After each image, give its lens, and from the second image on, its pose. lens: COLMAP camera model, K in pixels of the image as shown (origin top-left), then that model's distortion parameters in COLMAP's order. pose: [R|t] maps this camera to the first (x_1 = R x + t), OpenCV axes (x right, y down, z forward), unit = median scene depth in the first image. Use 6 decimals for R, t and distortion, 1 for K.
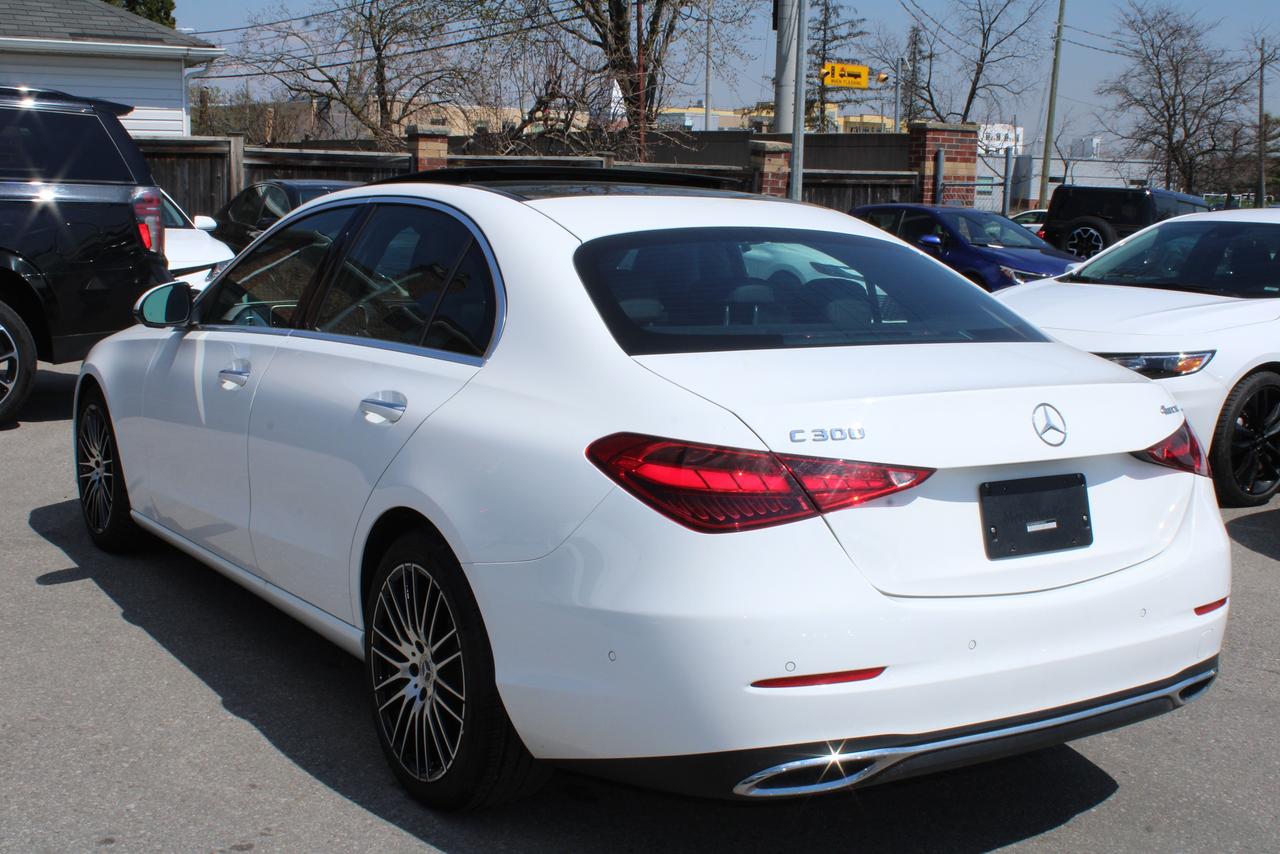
lens RADIAL K [[1568.3, 0, 640.0], [0, 1568.3, 427.0], [0, 0, 1]] dist [-0.059418, 0.000983]
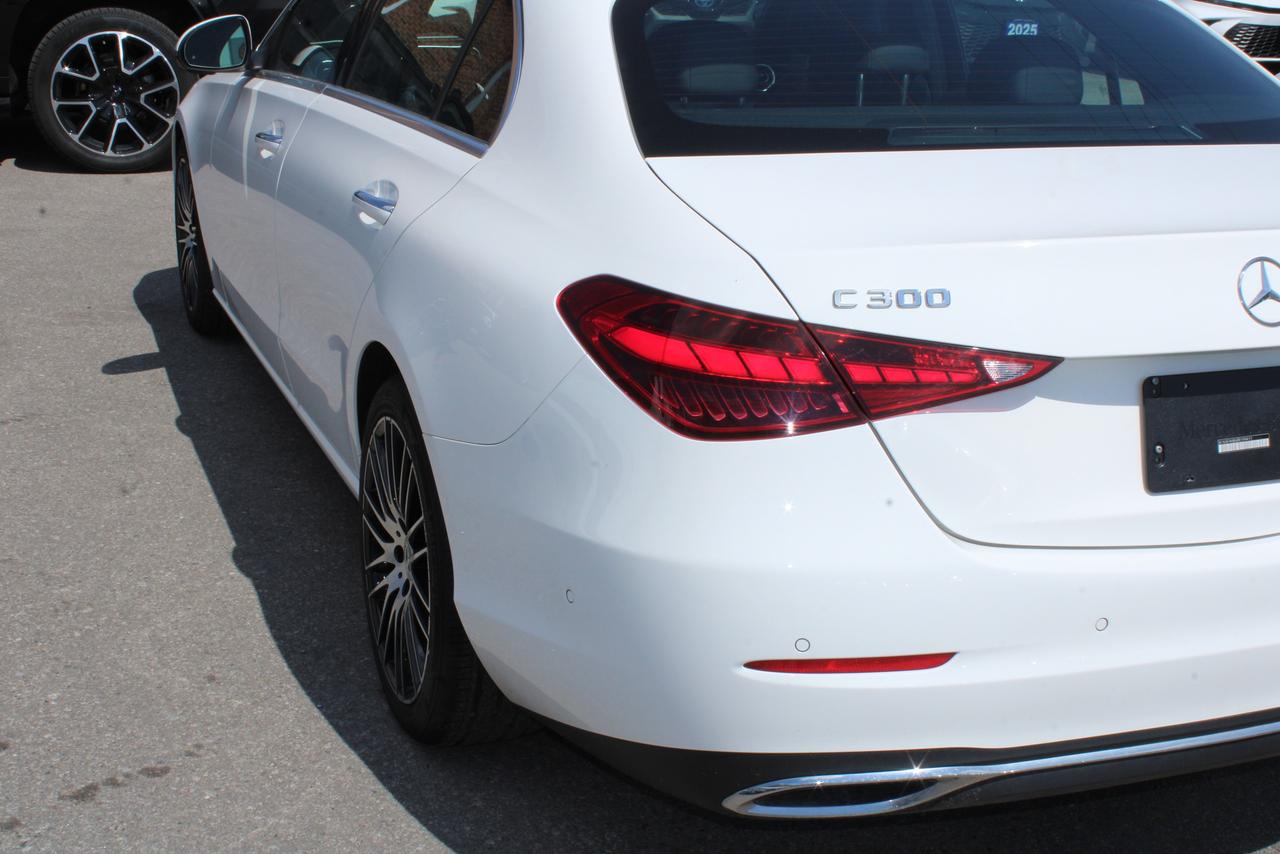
lens RADIAL K [[1713.8, 0, 640.0], [0, 1713.8, 427.0], [0, 0, 1]] dist [-0.036332, -0.014584]
pose [[0.978972, 0.064927, -0.193389, 0.137653], [-0.034247, 0.986852, 0.157955, -0.045021], [0.201102, -0.148010, 0.968324, 0.240132]]
